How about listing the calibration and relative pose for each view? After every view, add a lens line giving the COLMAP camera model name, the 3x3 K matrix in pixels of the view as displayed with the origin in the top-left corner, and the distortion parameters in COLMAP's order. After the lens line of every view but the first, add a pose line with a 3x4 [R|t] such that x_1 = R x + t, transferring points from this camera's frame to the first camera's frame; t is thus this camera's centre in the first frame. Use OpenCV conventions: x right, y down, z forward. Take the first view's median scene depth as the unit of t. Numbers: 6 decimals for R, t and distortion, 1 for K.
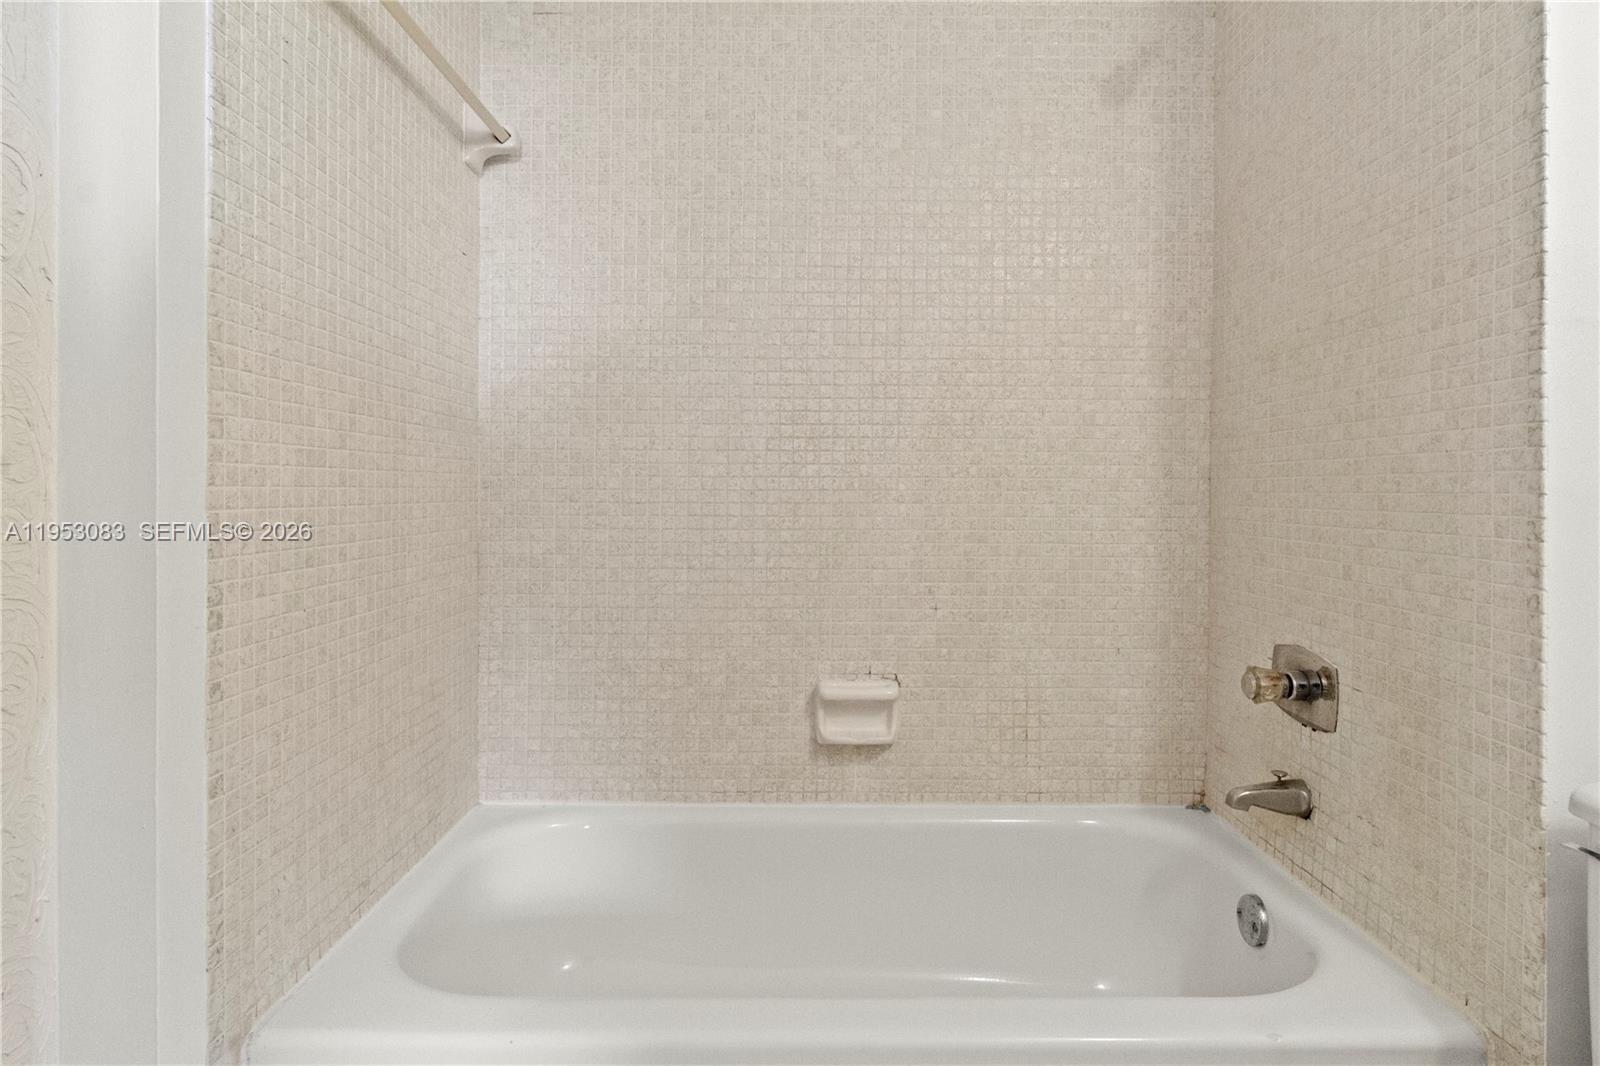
lens RADIAL K [[871.6, 0, 801.5], [0, 871.6, 500.5], [0, 0, 1]] dist [-0.003235, 0.003013]
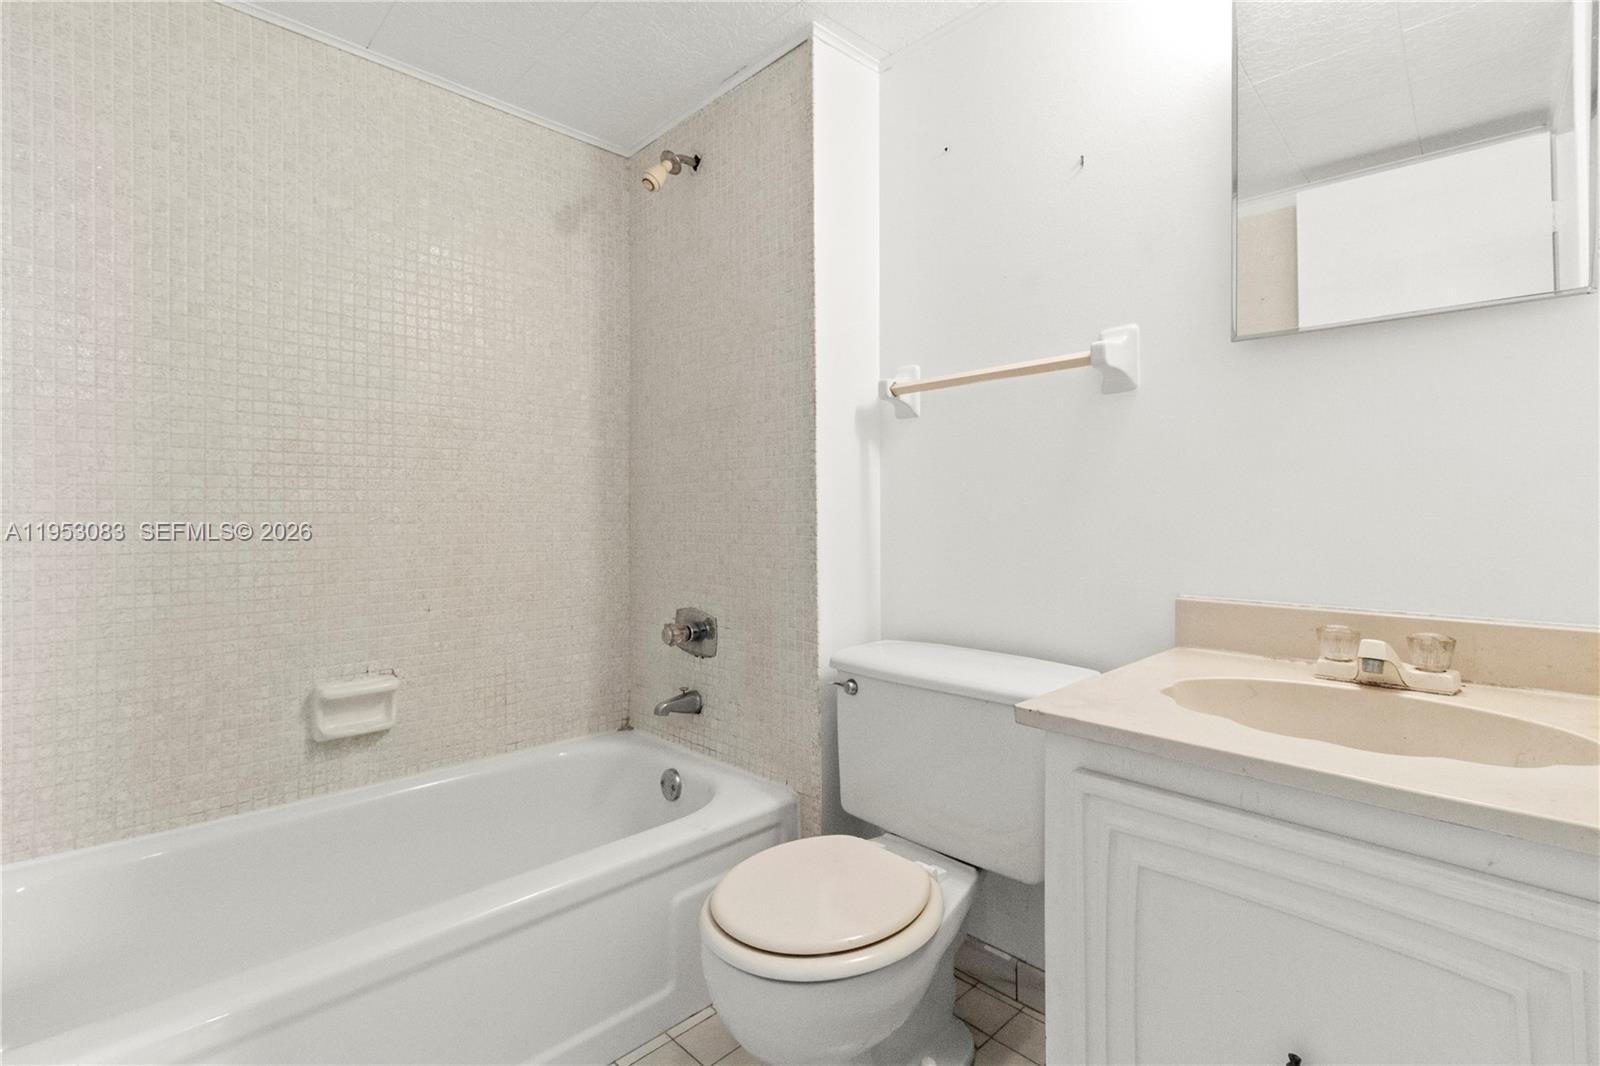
lens RADIAL K [[737.9, 0, 807.2], [0, 737.9, 522.2], [0, 0, 1]] dist [0.005815, -0.000004]
pose [[0.724646, -0.013270, 0.688994, -0.173418], [0.012840, 0.999901, 0.005754, 0.002584], [-0.689002, 0.004677, 0.724745, -0.110936]]
